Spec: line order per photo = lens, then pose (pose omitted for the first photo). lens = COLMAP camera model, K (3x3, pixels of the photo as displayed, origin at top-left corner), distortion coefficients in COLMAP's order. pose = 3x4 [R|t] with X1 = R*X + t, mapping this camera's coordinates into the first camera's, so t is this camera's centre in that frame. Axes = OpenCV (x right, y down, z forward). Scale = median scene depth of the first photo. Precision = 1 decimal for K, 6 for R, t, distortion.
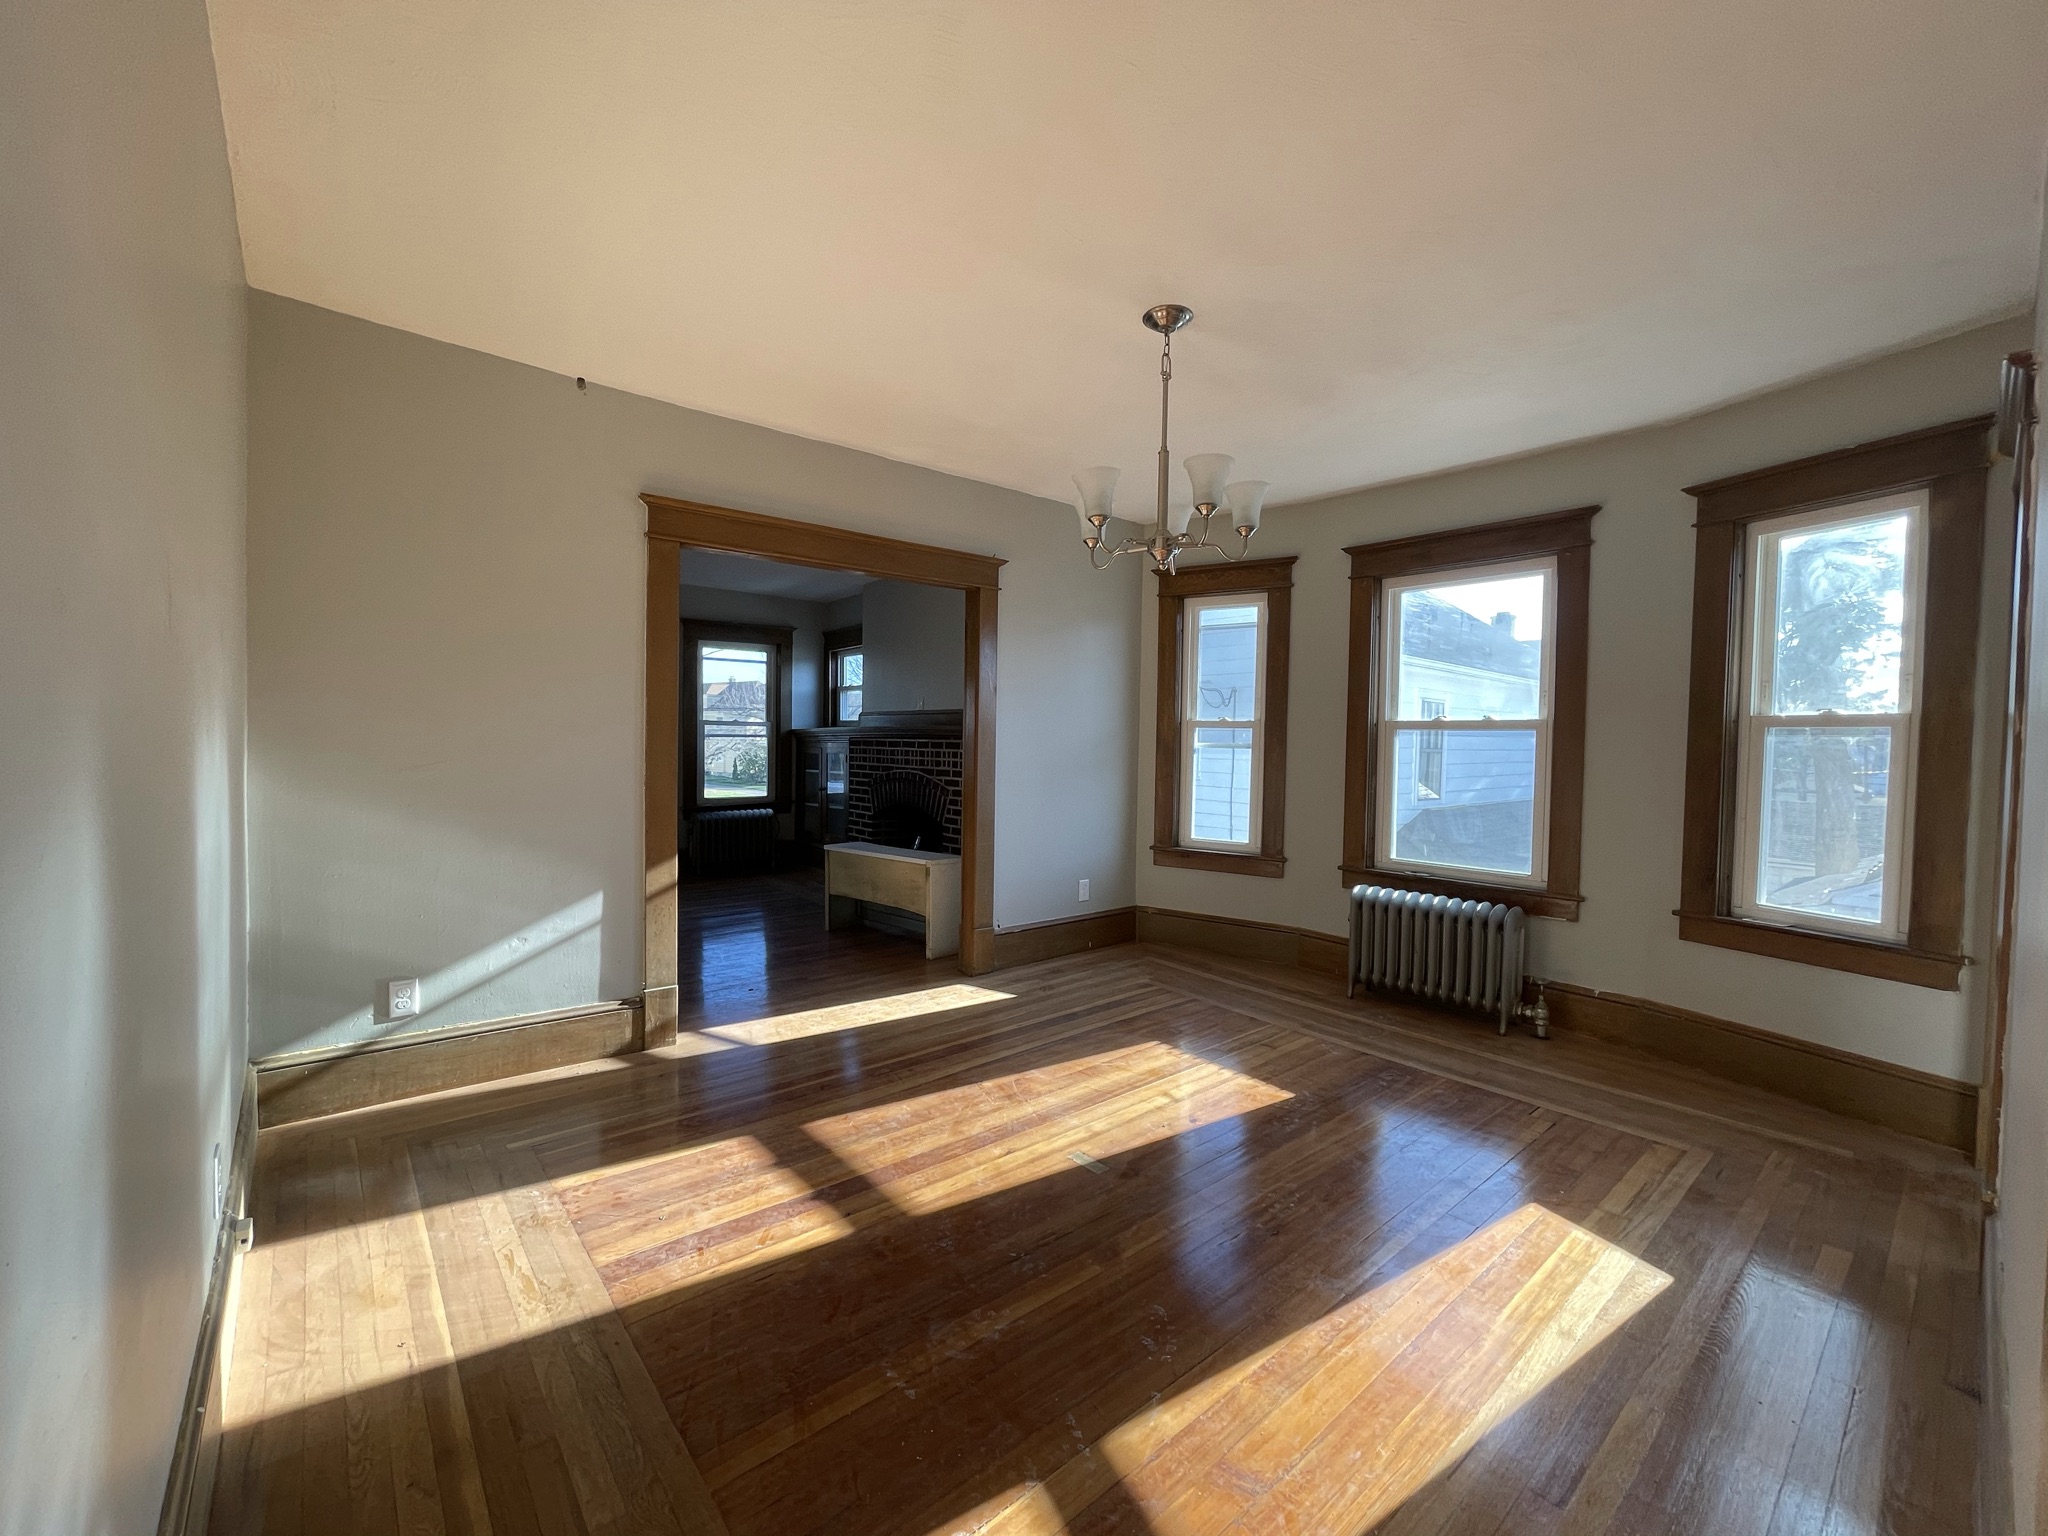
lens RADIAL K [[826.3, 0, 1017.9], [0, 826.3, 767.6], [0, 0, 1]] dist [-0.001793, 0.000143]
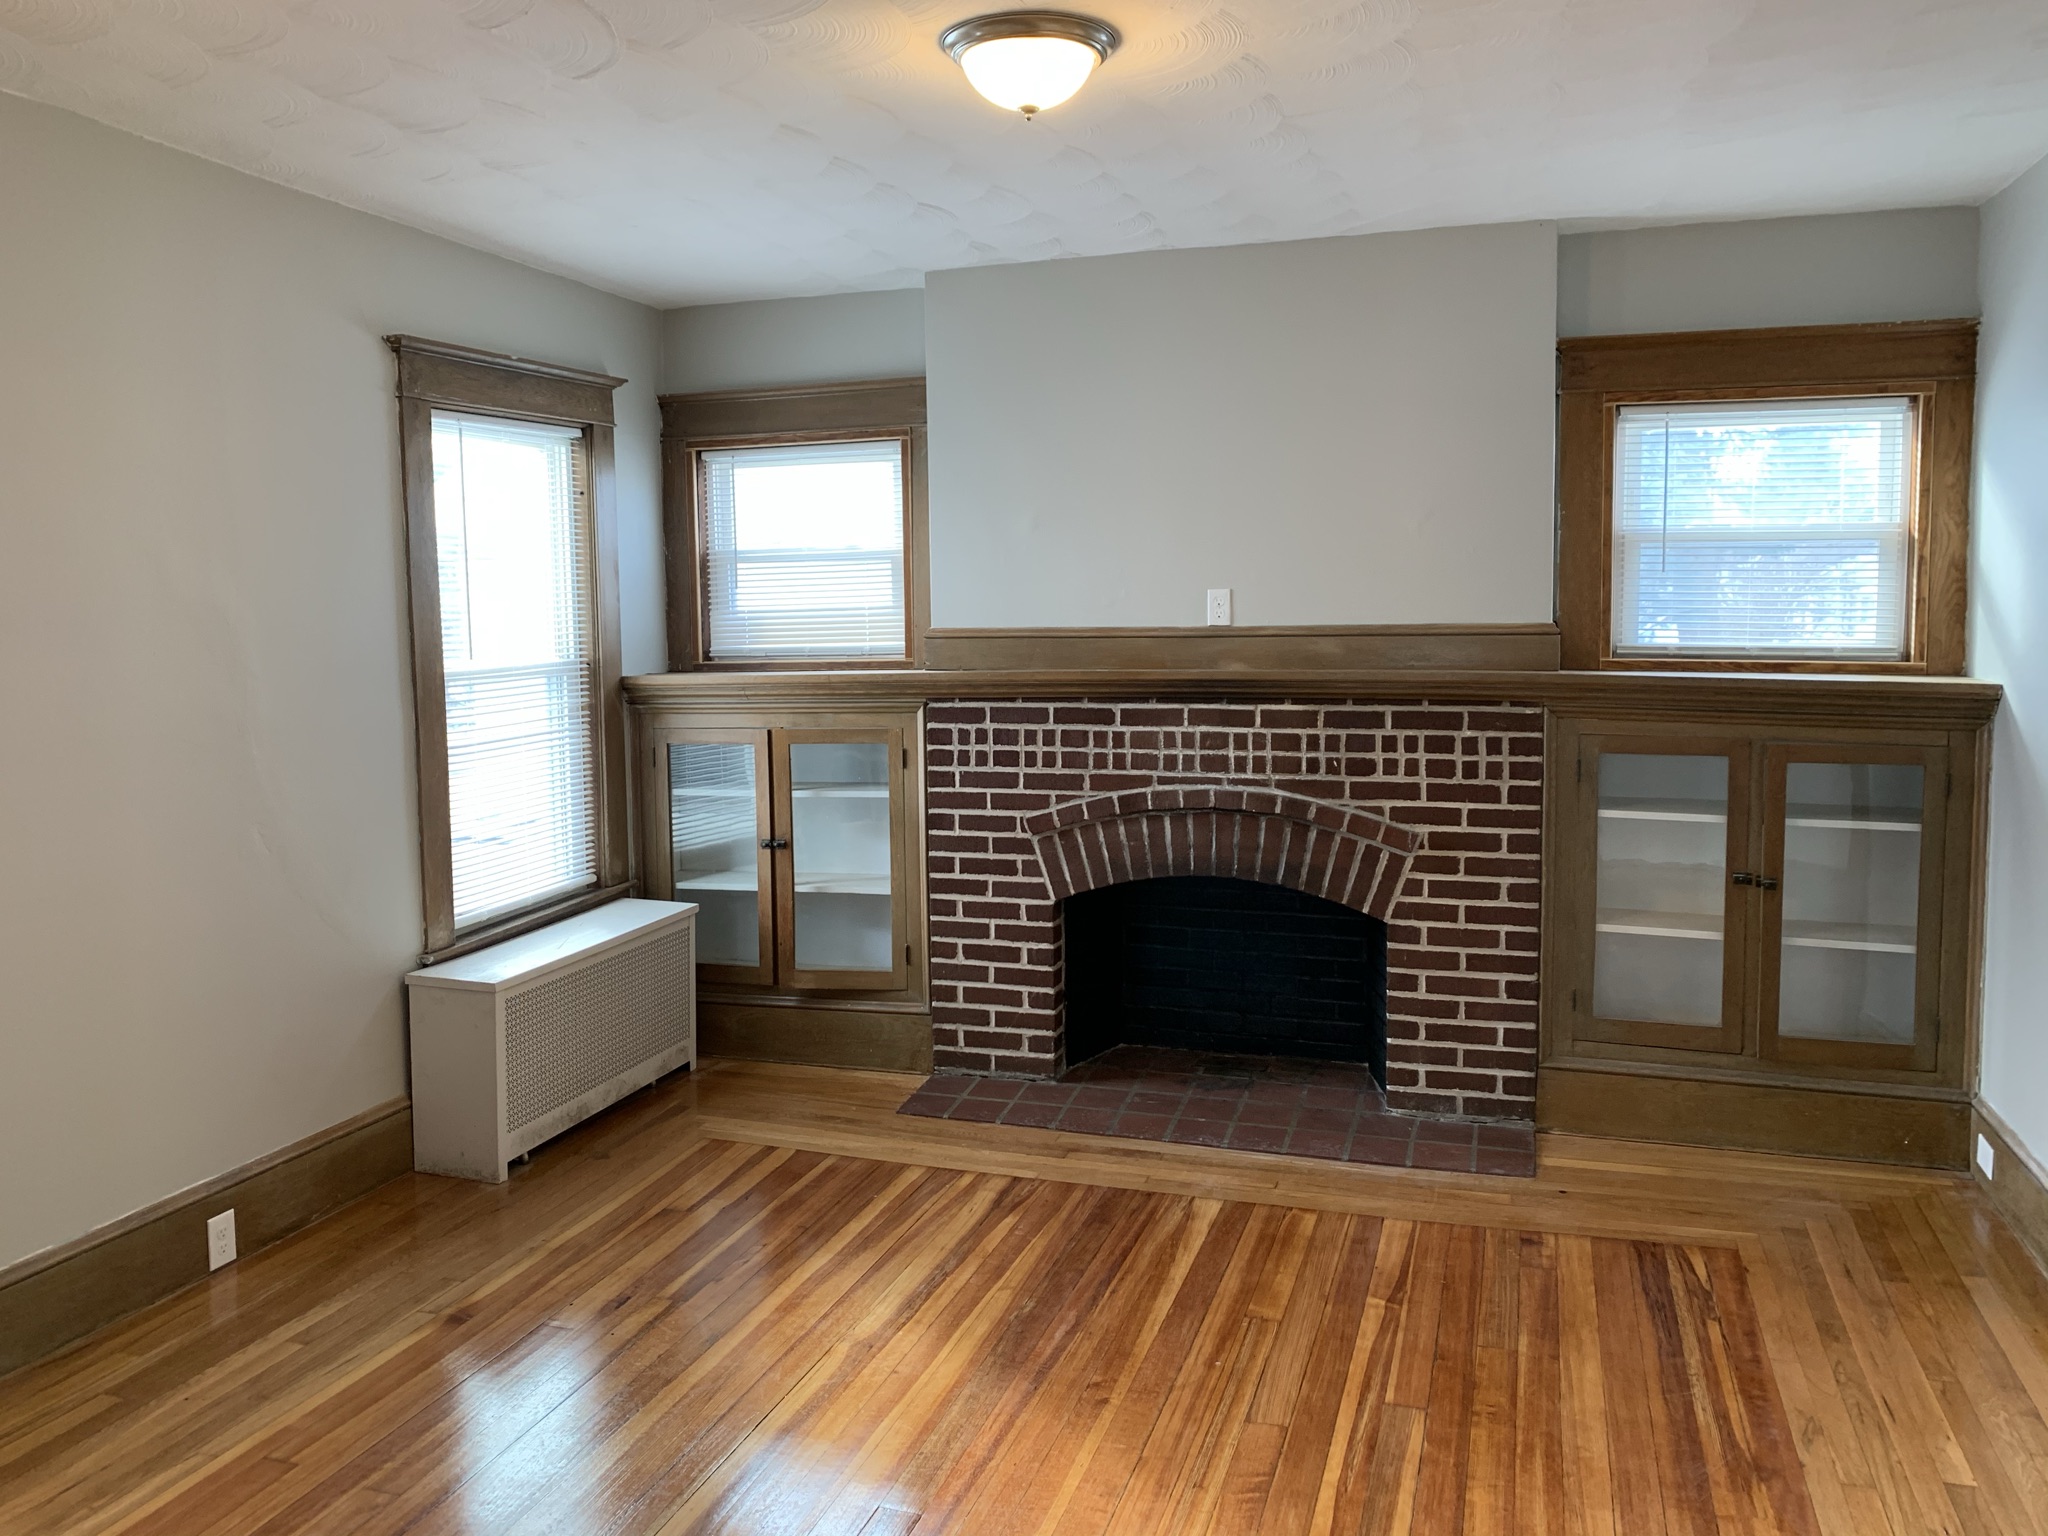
lens RADIAL K [[1558.5, 0, 1000.2], [0, 1558.5, 723.6], [0, 0, 1]] dist [0.075576, -0.006704]
pose [[0.854273, -0.071854, 0.514834, -0.609447], [0.045388, 0.996928, 0.063824, -0.078614], [-0.517839, -0.031156, 0.854911, 0.452219]]
